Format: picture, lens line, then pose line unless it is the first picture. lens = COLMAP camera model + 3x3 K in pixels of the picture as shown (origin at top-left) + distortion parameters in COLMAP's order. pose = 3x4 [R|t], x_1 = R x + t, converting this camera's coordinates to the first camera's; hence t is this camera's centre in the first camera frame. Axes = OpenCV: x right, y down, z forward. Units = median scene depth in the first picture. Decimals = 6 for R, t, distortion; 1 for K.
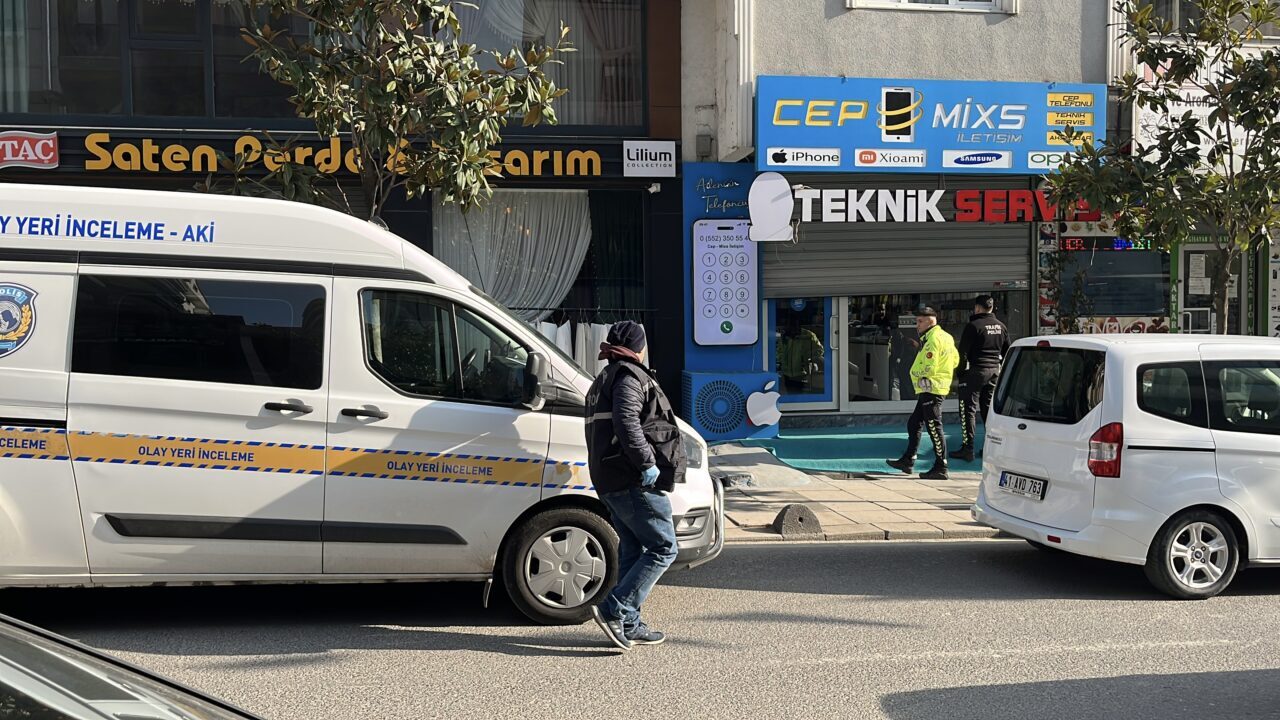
lens RADIAL K [[1144.3, 0, 639.9], [0, 1144.3, 359.3], [0, 0, 1]] dist [0.050195, -0.000650]
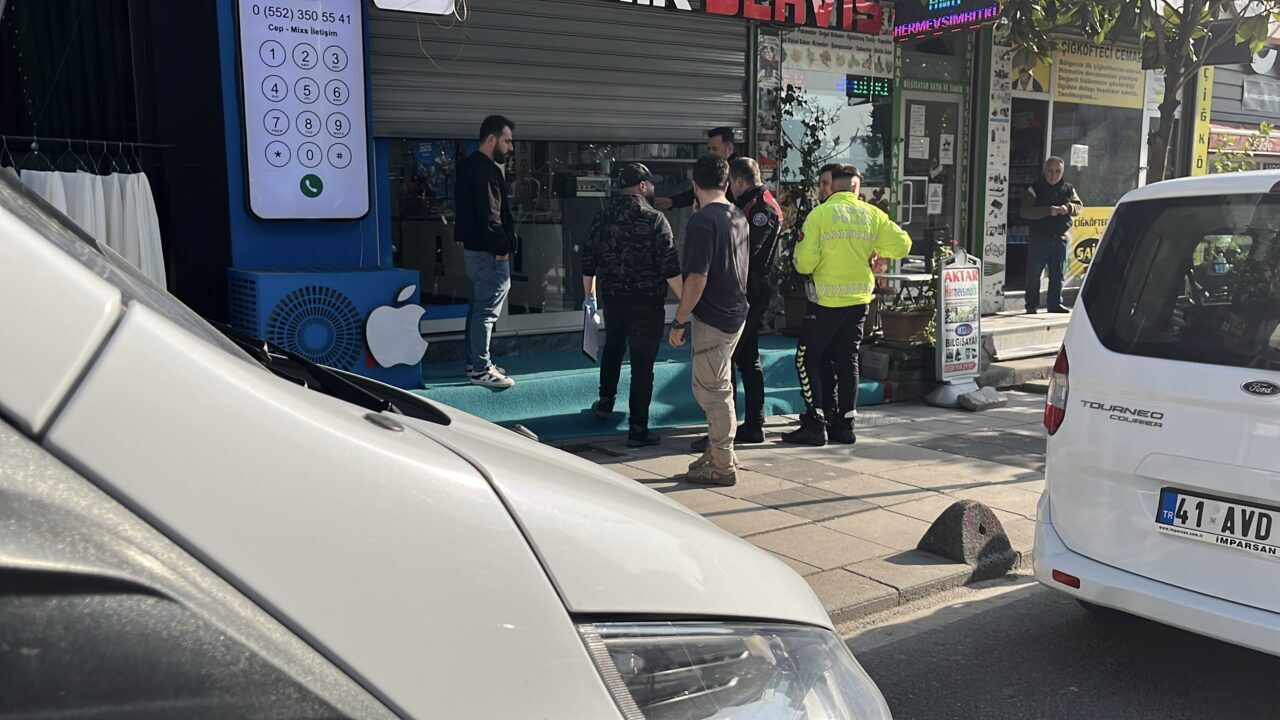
lens RADIAL K [[1144.3, 0, 643.6], [0, 1144.3, 361.3], [0, 0, 1]] dist [0.050195, -0.000650]
pose [[0.897515, -0.051023, 0.438023, -0.023873], [0.011398, 0.995636, 0.092624, 0.005520], [-0.440837, -0.078139, 0.894179, 0.416690]]
